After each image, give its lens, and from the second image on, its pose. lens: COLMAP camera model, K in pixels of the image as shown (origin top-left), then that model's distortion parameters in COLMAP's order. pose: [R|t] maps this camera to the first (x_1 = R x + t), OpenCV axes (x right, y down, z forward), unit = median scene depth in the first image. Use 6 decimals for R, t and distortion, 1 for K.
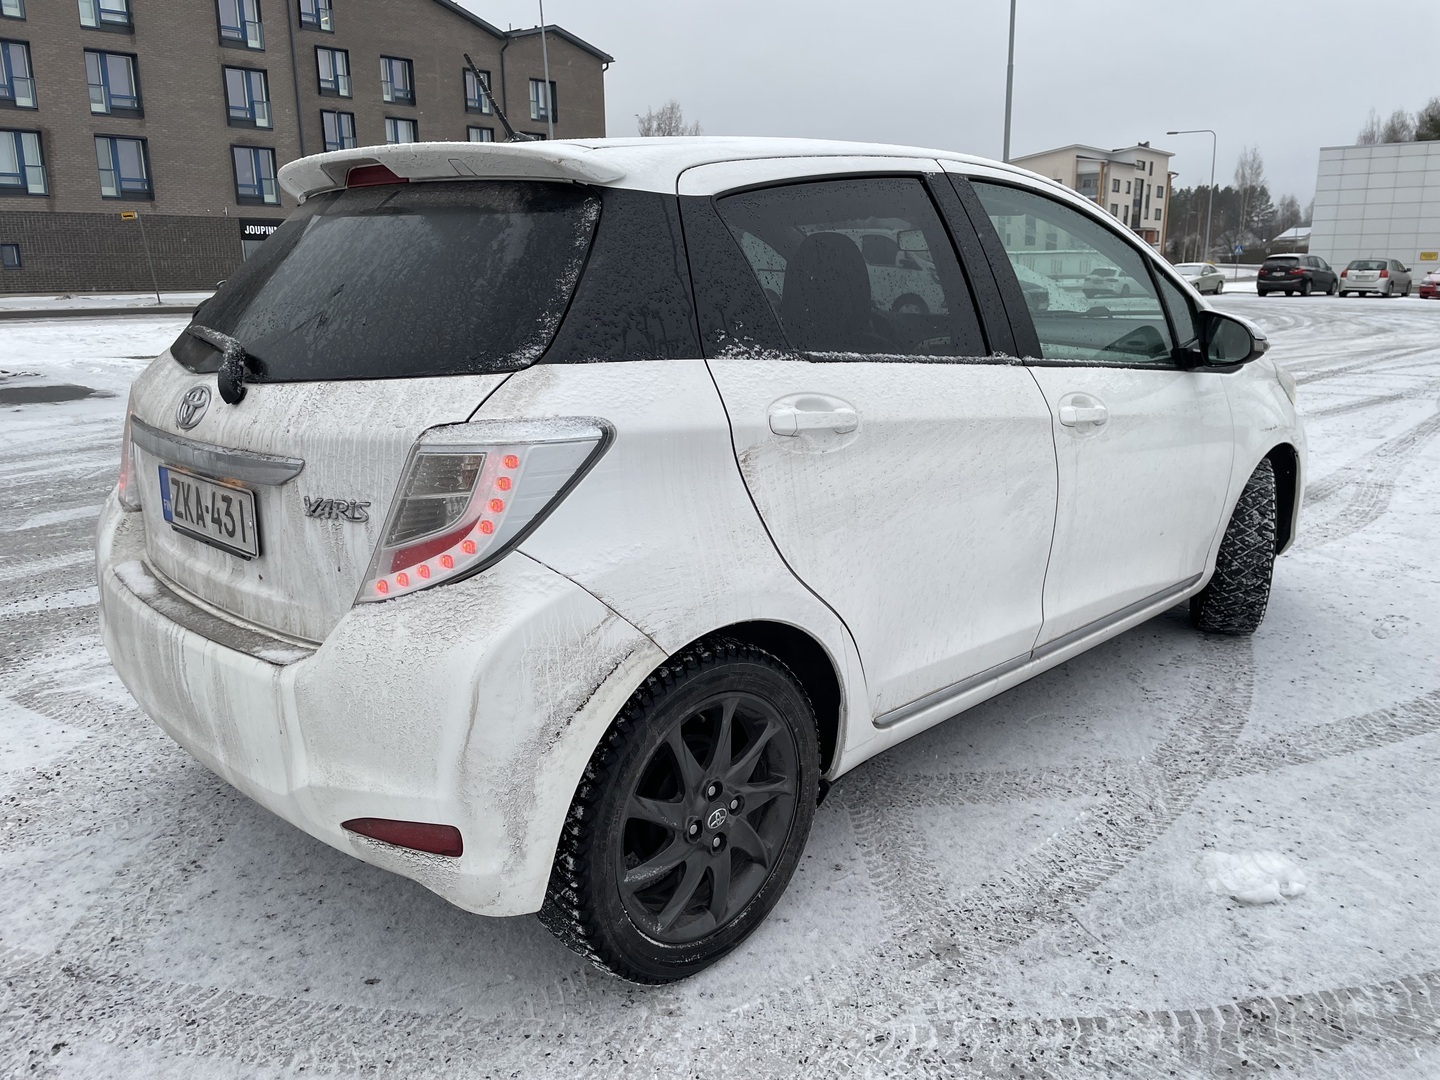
lens RADIAL K [[1103.1, 0, 720.0], [0, 1103.1, 540.0], [0, 0, 1]] dist [0.000041, -0.001092]
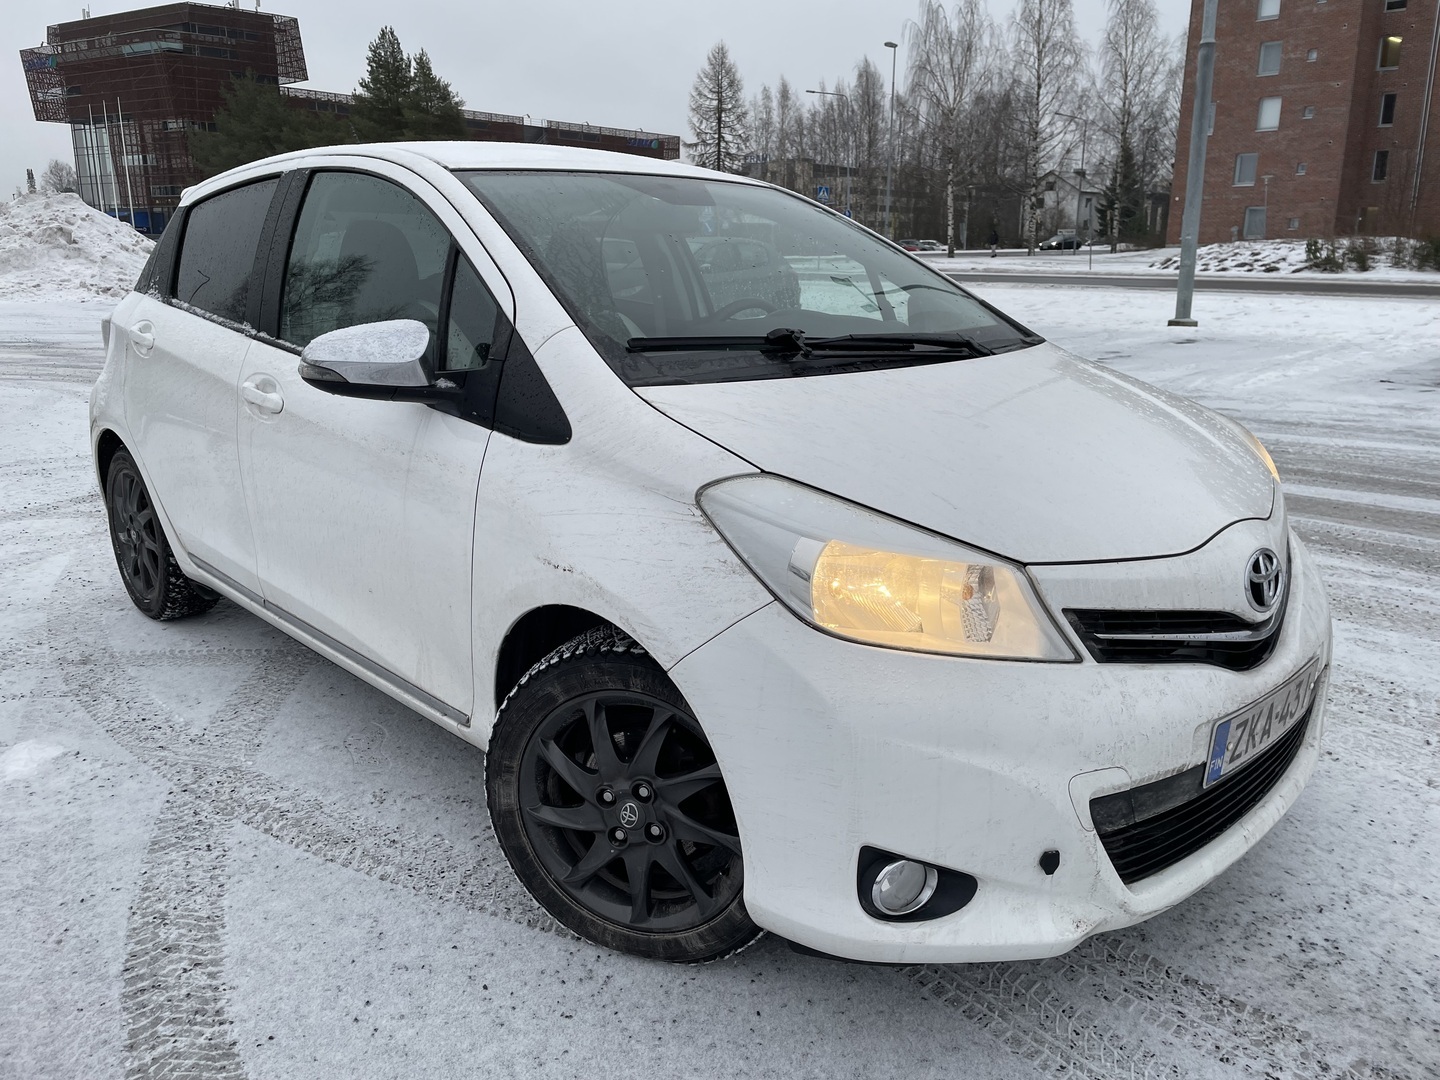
lens RADIAL K [[1103.1, 0, 720.0], [0, 1103.1, 540.0], [0, 0, 1]] dist [0.000041, -0.001092]
pose [[-0.024813, 0.261988, -0.964752, 1.275020], [-0.243394, 0.934426, 0.260012, -0.339890], [0.969610, 0.241267, 0.040580, 1.338355]]
